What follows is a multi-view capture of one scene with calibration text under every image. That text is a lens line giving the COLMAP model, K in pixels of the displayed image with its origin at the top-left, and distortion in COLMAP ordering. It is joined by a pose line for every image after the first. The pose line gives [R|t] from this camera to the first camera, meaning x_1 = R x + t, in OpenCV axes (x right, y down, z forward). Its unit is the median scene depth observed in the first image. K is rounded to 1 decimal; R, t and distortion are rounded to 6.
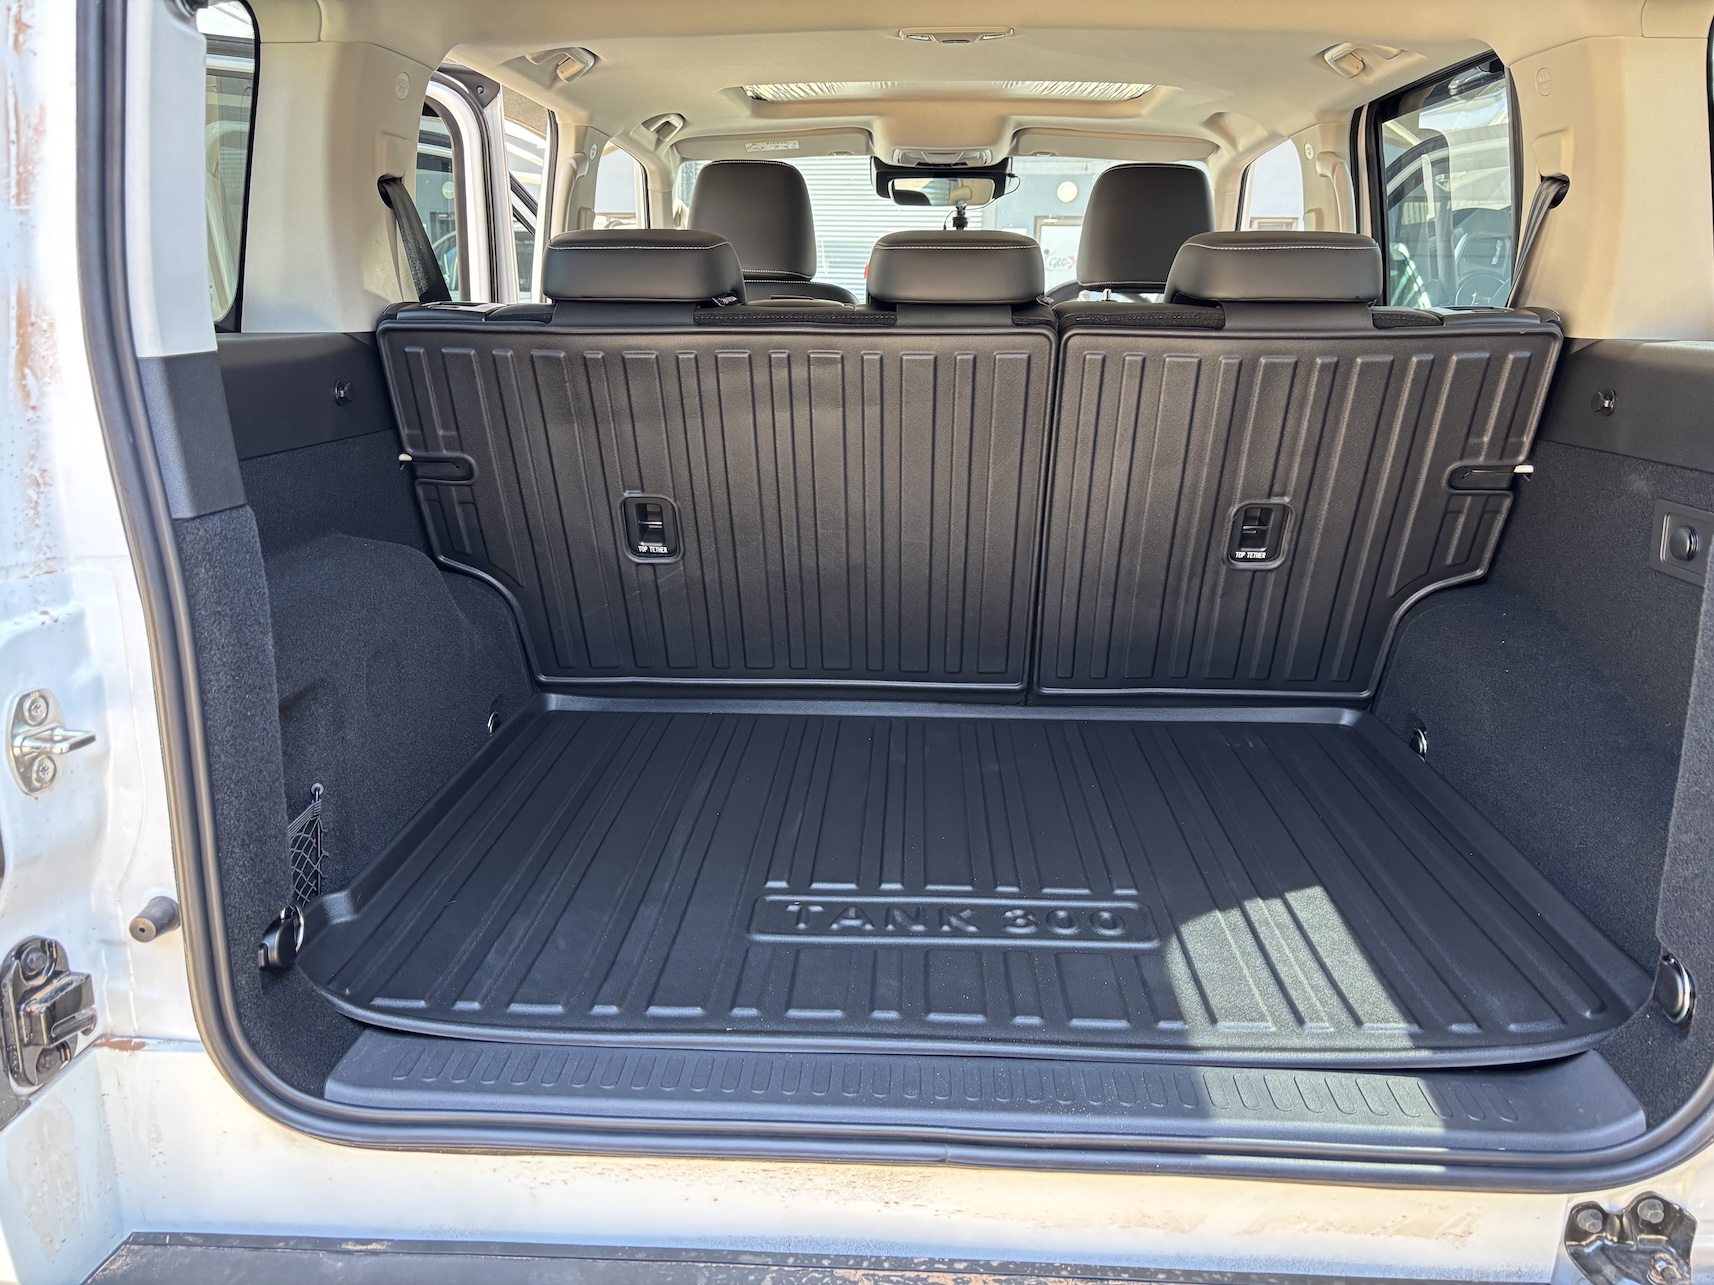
lens RADIAL K [[1323.8, 0, 857.0], [0, 1323.8, 642.5], [0, 0, 1]] dist [0.068191, -0.140925]
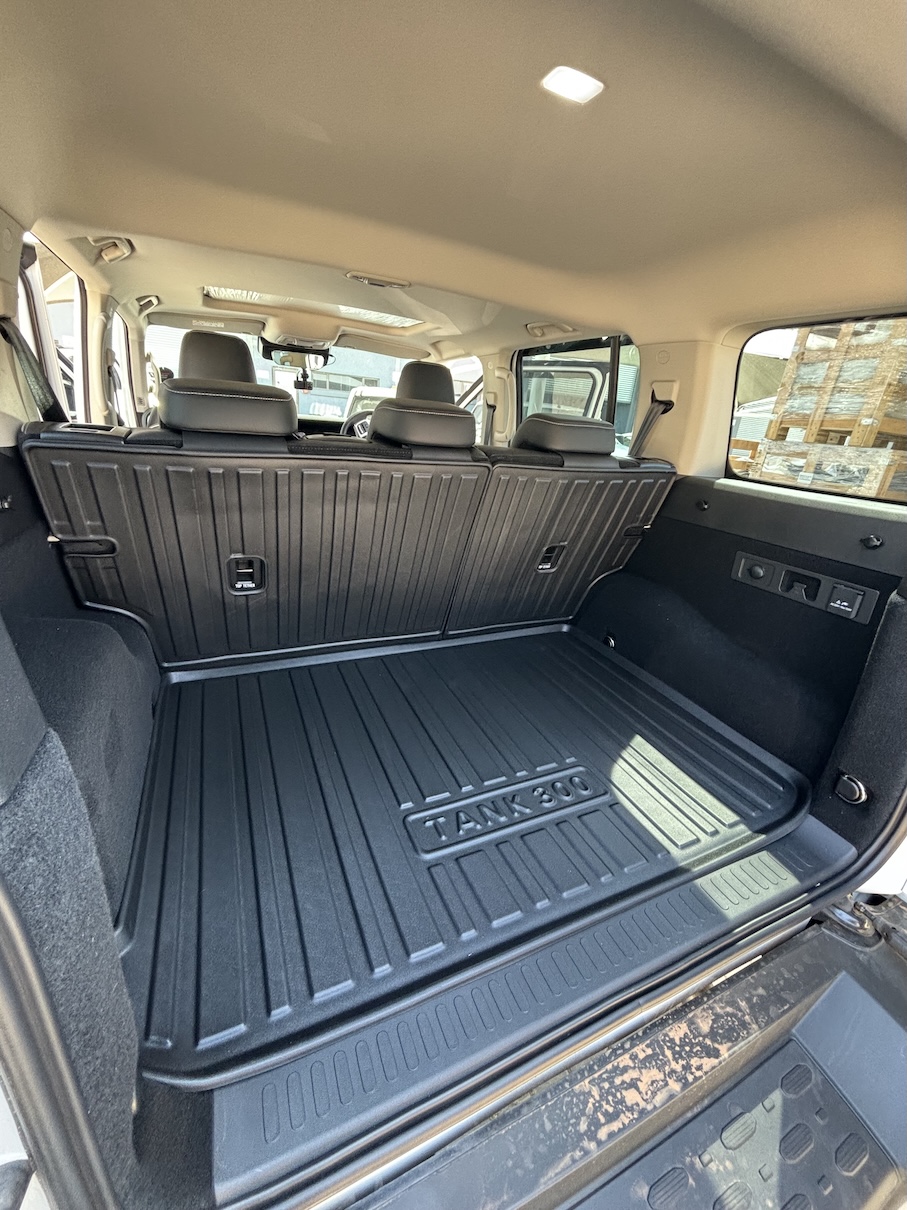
lens RADIAL K [[488.0, 0, 453.5], [0, 488.0, 605.0], [0, 0, 1]] dist [-0.001506, -0.000096]
pose [[0.879419, -0.106972, 0.463874, -0.225214], [0.041129, 0.987856, 0.149832, -0.135232], [-0.474268, -0.112687, 0.873139, 0.377895]]
